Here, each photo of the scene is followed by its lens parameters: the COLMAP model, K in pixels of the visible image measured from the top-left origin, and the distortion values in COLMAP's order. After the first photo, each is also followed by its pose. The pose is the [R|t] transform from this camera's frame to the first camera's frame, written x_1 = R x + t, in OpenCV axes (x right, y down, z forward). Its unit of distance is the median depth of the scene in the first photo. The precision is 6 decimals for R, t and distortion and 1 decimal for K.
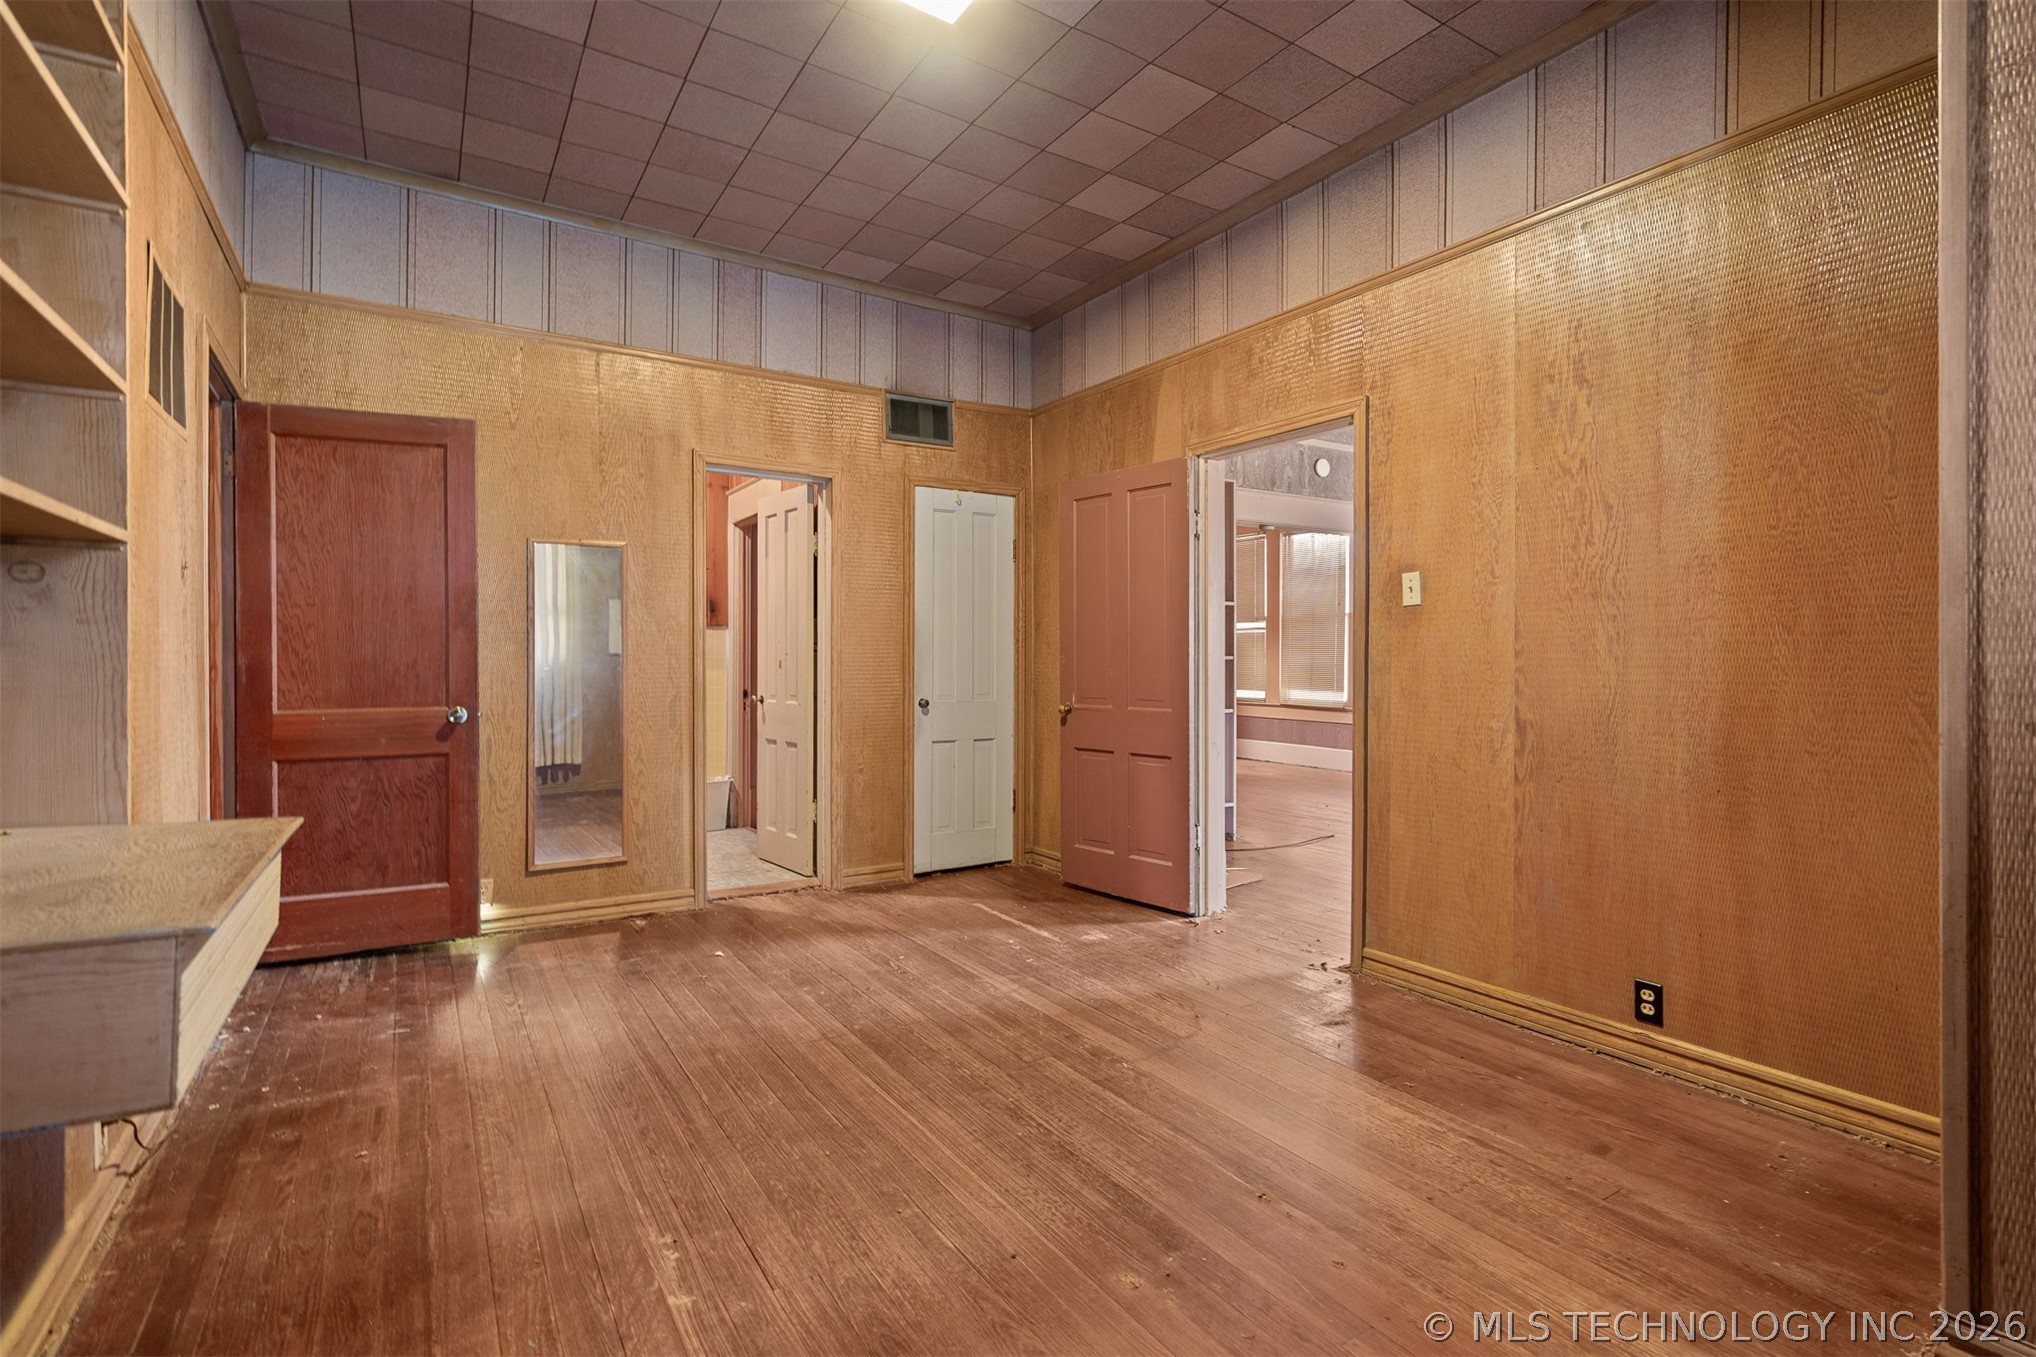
lens RADIAL K [[955.2, 0, 1005.2], [0, 955.2, 661.4], [0, 0, 1]] dist [0.000598, 0.000586]
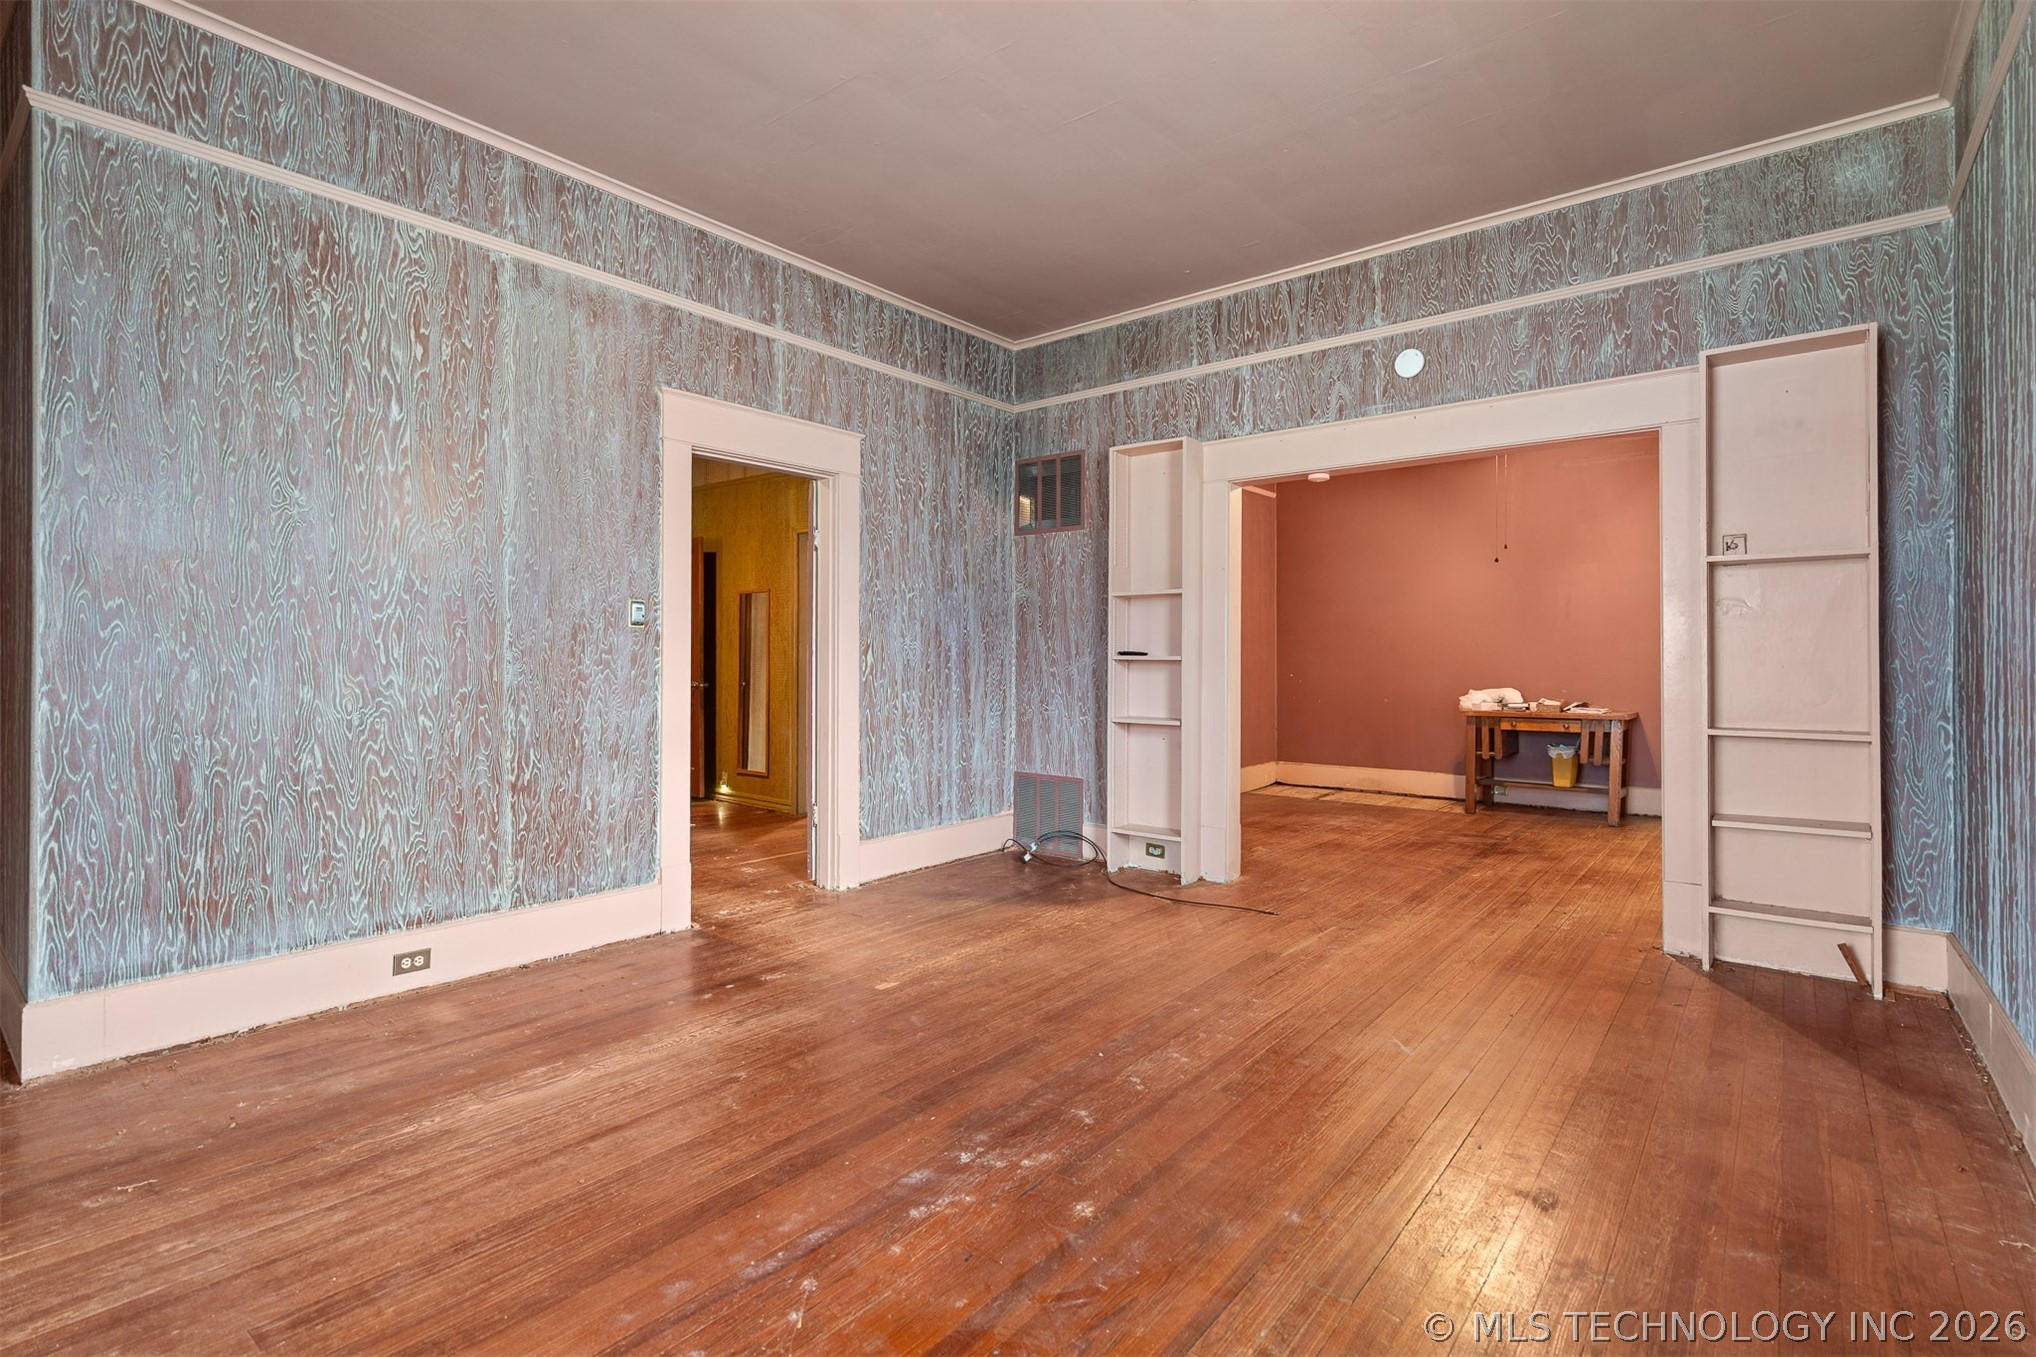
lens RADIAL K [[955.2, 0, 1005.2], [0, 955.2, 661.4], [0, 0, 1]] dist [0.000598, 0.000586]
pose [[0.326531, 0.002395, -0.945183, 0.571278], [-0.000797, 0.999997, 0.002258, -0.004675], [0.945186, 0.000016, 0.326532, 0.370348]]
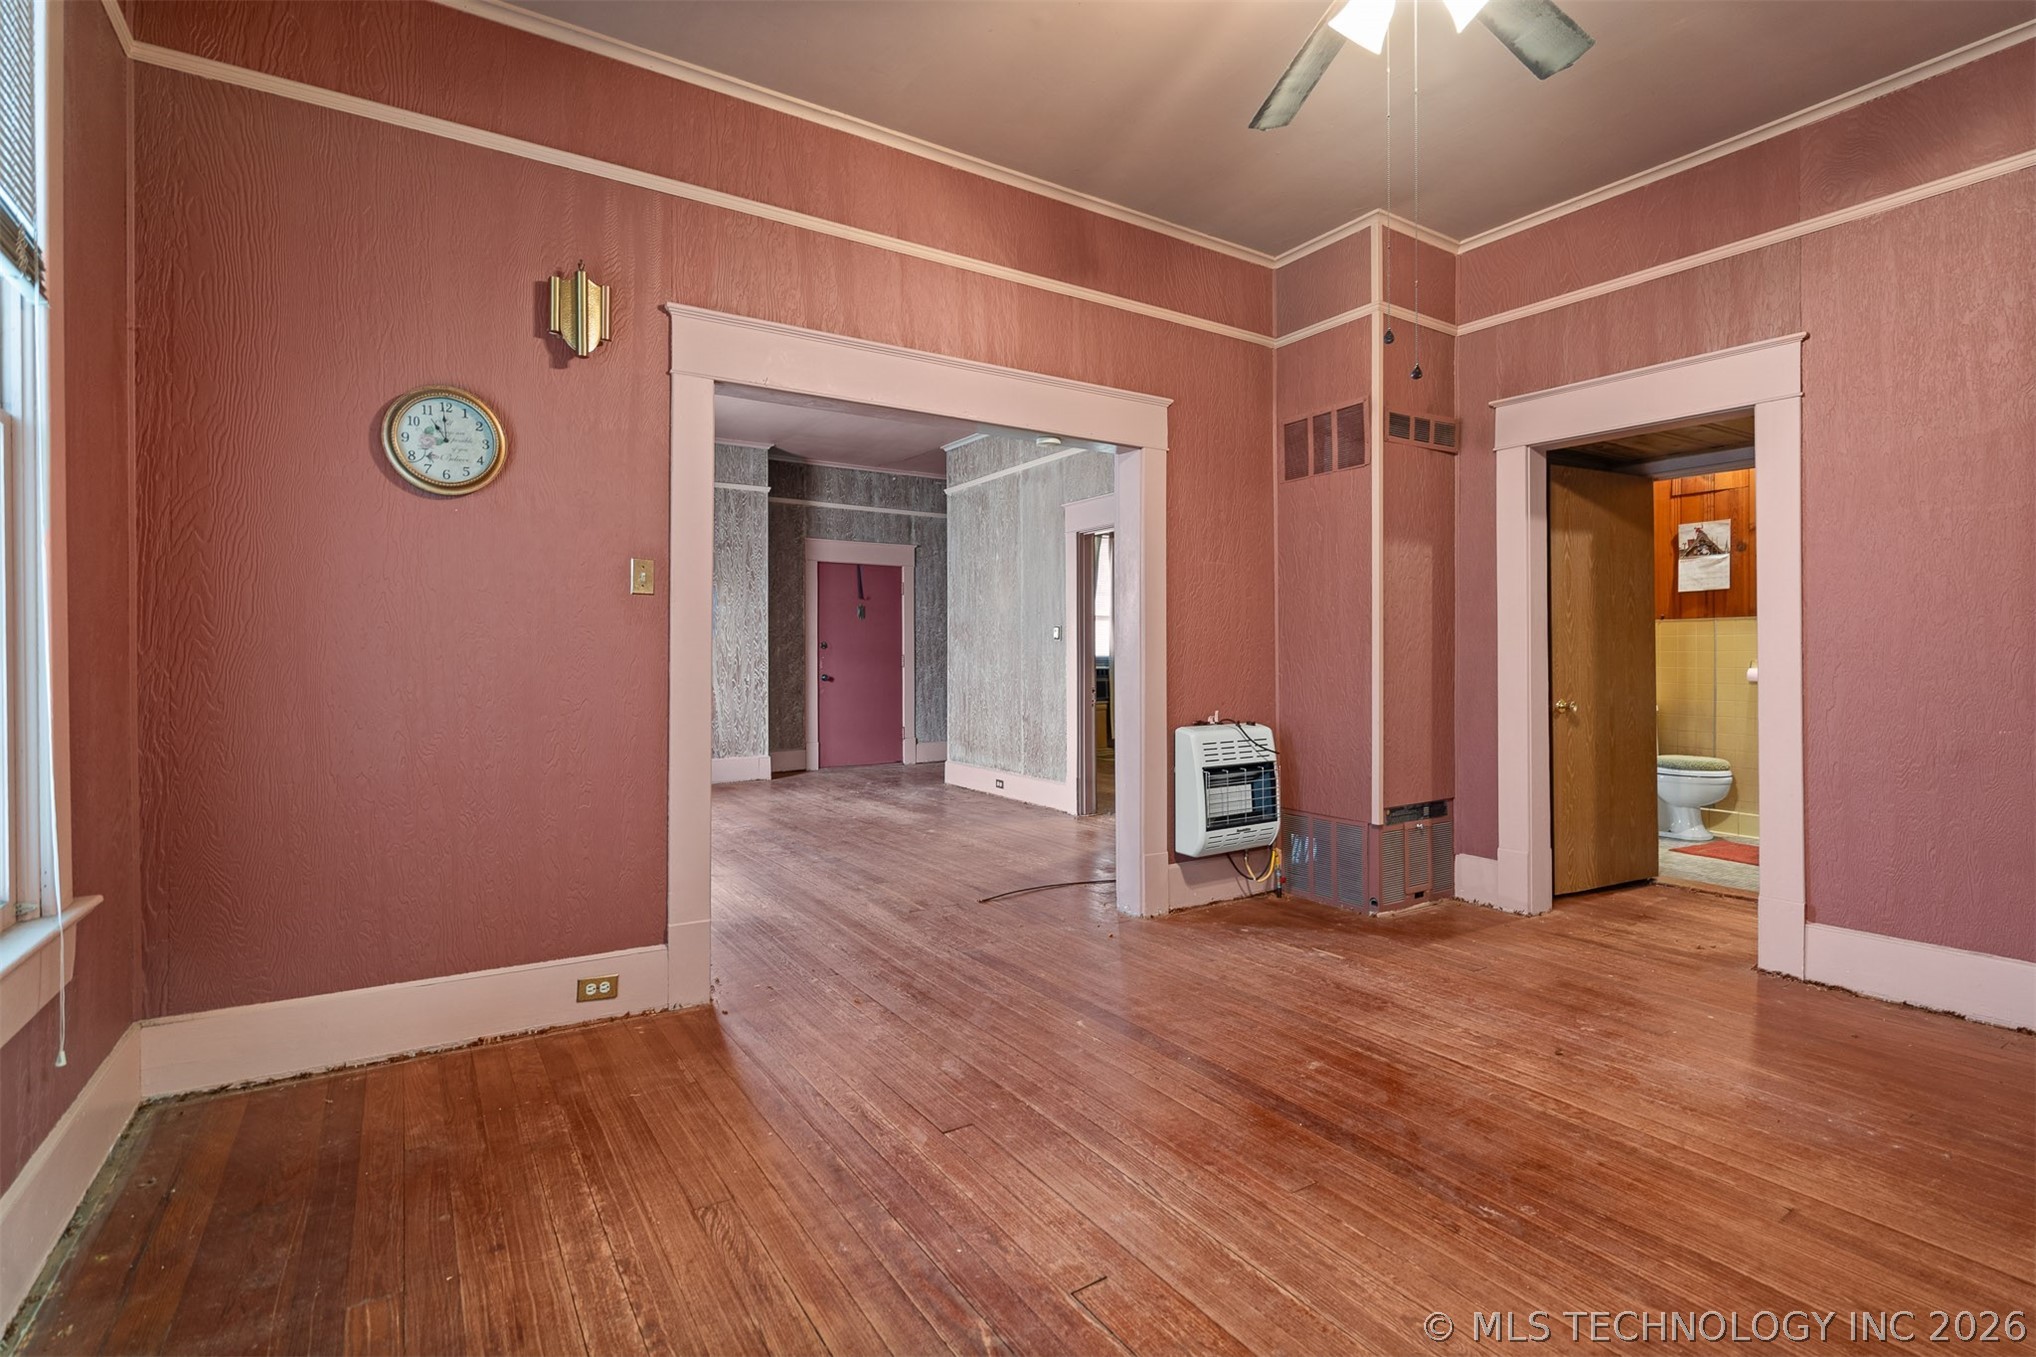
lens RADIAL K [[955.2, 0, 1005.2], [0, 955.2, 661.4], [0, 0, 1]] dist [0.000598, 0.000586]
pose [[-0.999951, 0.001993, -0.009671, 0.203855], [0.001974, 0.999996, 0.001940, -0.003512], [0.009675, 0.001921, -0.999951, 1.061229]]
